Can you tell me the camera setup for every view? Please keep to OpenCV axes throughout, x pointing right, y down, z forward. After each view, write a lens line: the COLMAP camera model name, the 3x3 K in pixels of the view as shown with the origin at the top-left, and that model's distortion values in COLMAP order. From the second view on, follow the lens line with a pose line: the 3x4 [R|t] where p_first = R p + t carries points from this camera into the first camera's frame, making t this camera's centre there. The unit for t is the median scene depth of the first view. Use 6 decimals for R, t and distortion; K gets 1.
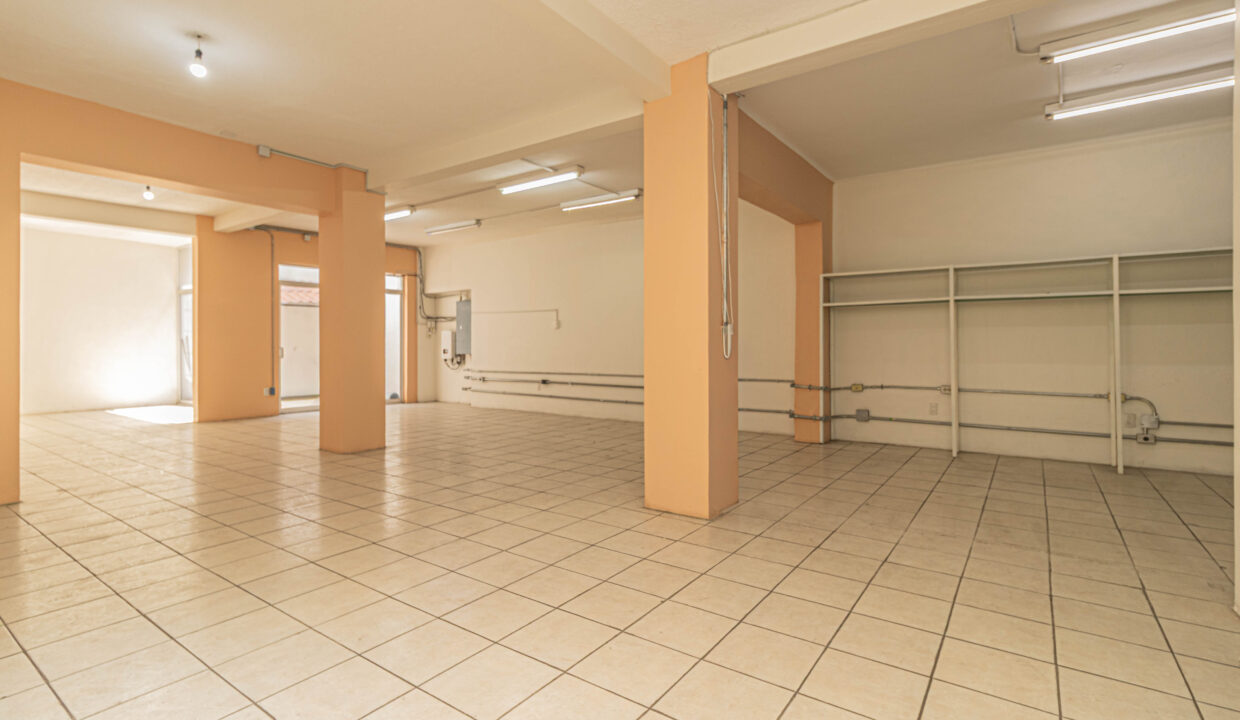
lens RADIAL K [[581.3, 0, 608.6], [0, 581.3, 340.2], [0, 0, 1]] dist [0.006500, -0.001434]
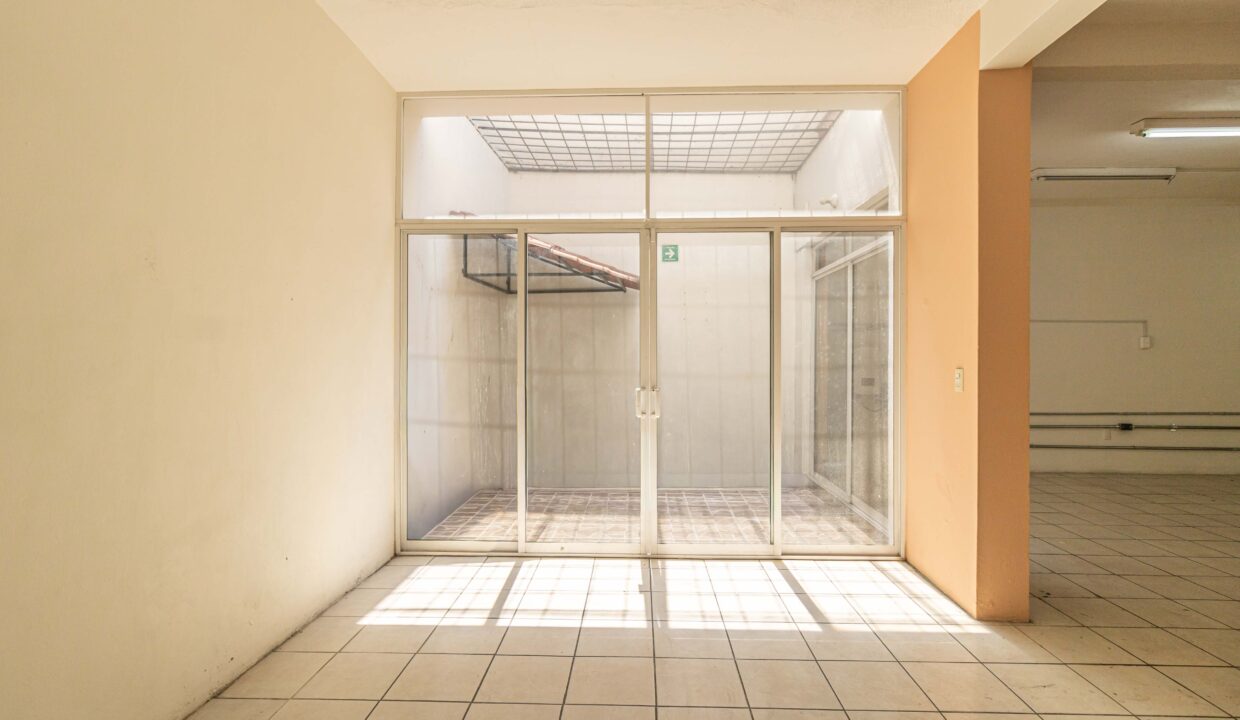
lens RADIAL K [[581.3, 0, 619.5], [0, 581.3, 356.8], [0, 0, 1]] dist [0.006500, -0.001434]
pose [[0.837825, 0.000517, 0.545939, -0.976827], [-0.002436, 0.999993, 0.002790, -0.010720], [-0.545934, -0.003667, 0.837820, 0.750440]]
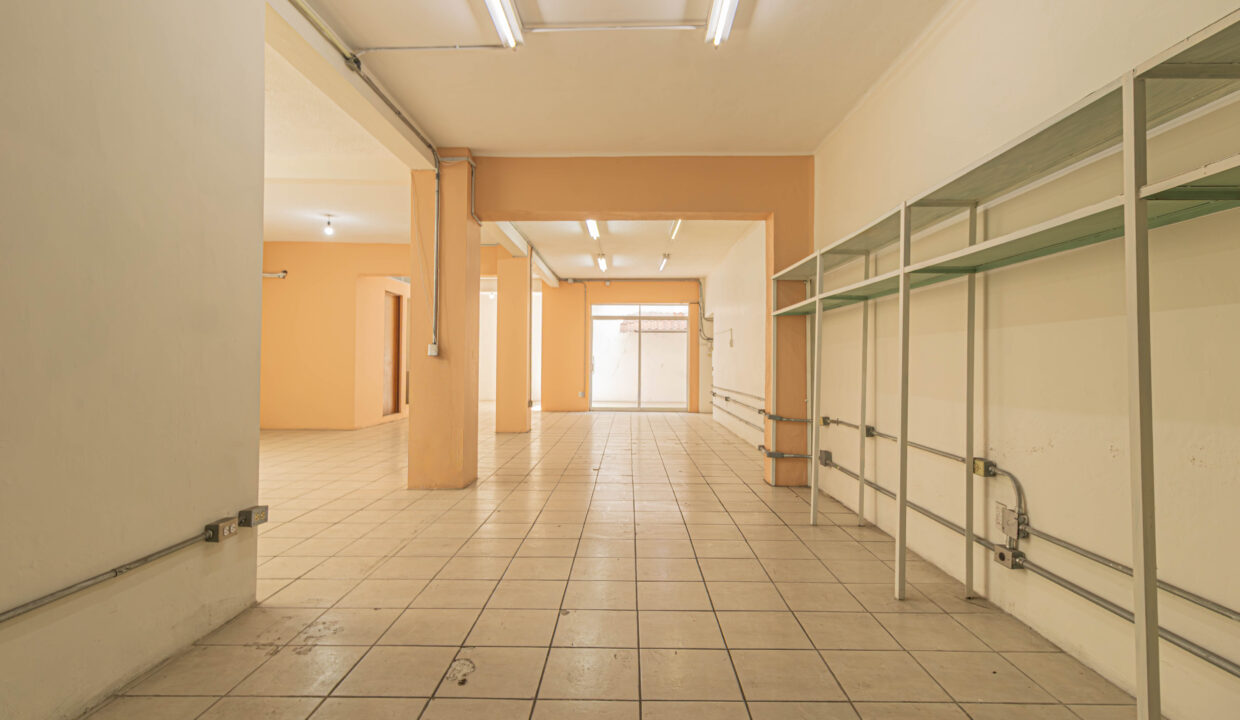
lens RADIAL K [[581.3, 0, 618.0], [0, 581.3, 358.3], [0, 0, 1]] dist [0.006500, -0.001434]
pose [[0.564748, -0.001792, -0.825261, 0.630102], [-0.001502, 0.999994, -0.003199, 0.003555], [0.825262, 0.003047, 0.564742, 0.255445]]
